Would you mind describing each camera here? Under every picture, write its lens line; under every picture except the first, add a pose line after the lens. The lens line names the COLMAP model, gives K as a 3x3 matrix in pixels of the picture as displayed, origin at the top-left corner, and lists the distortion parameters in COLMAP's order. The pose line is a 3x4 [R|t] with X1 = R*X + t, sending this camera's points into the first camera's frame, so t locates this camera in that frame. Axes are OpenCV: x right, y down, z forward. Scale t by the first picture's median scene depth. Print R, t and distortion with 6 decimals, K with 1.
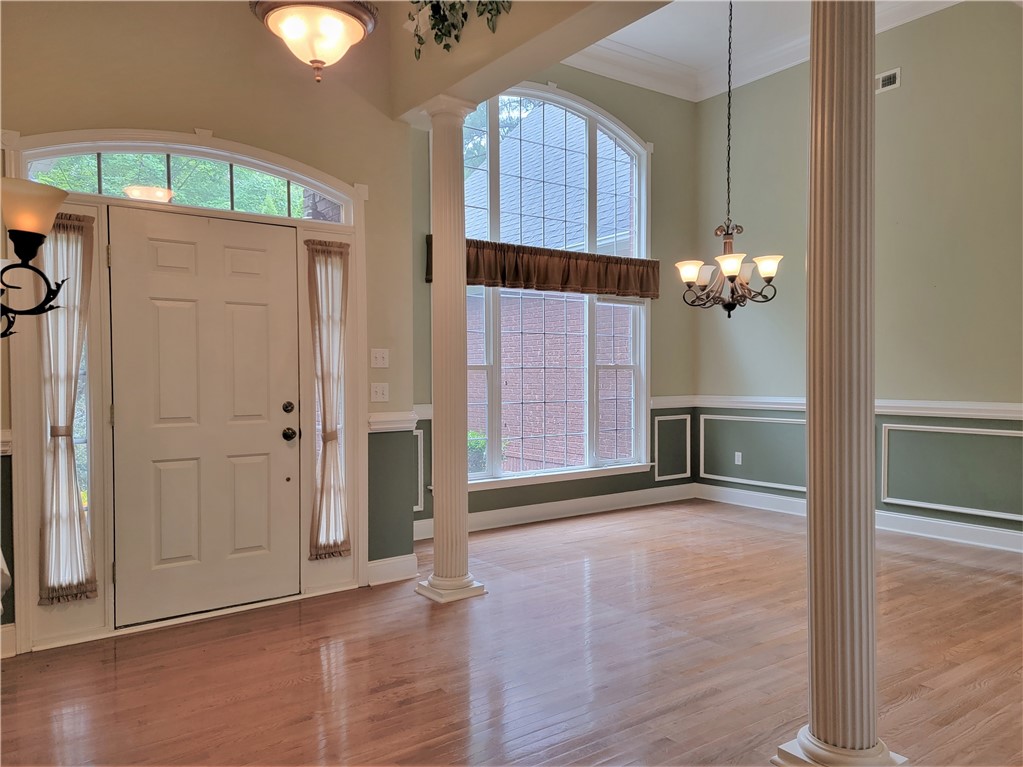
lens RADIAL K [[724.2, 0, 535.0], [0, 724.2, 389.7], [0, 0, 1]] dist [0.099007, -0.000966]
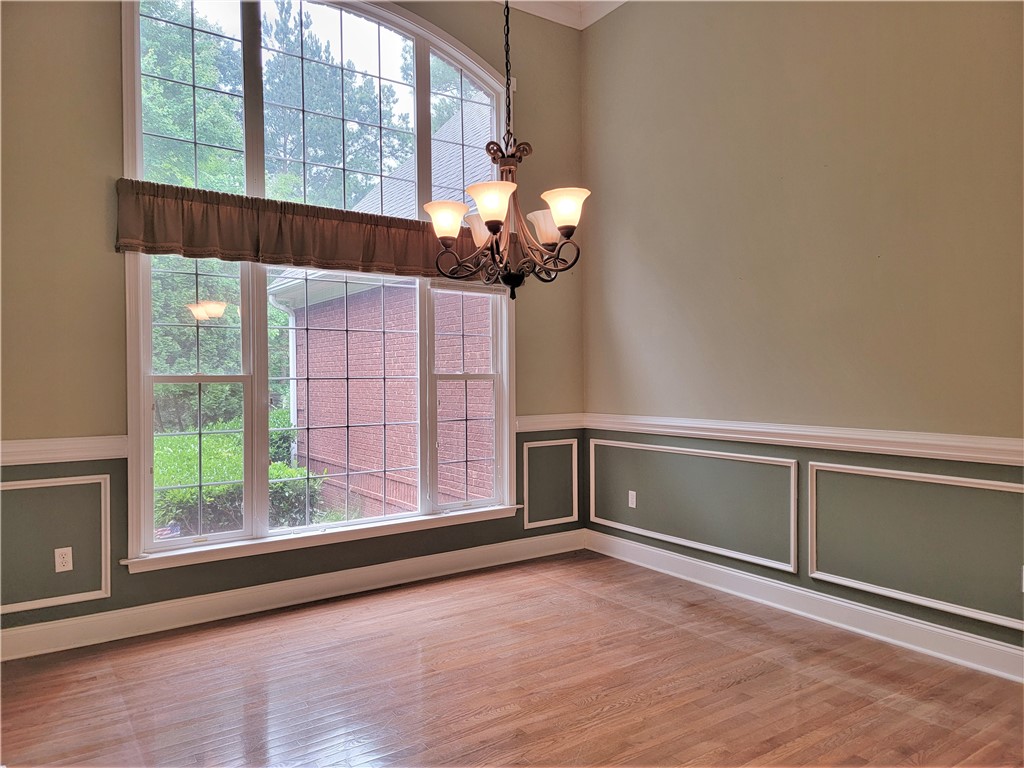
lens RADIAL K [[724.9, 0, 509.4], [0, 724.9, 379.5], [0, 0, 1]] dist [0.099007, -0.000966]
pose [[0.999604, -0.002160, -0.028049, 0.177113], [0.001564, 0.999773, -0.021271, -0.012346], [0.028089, 0.021219, 0.999380, 0.258728]]
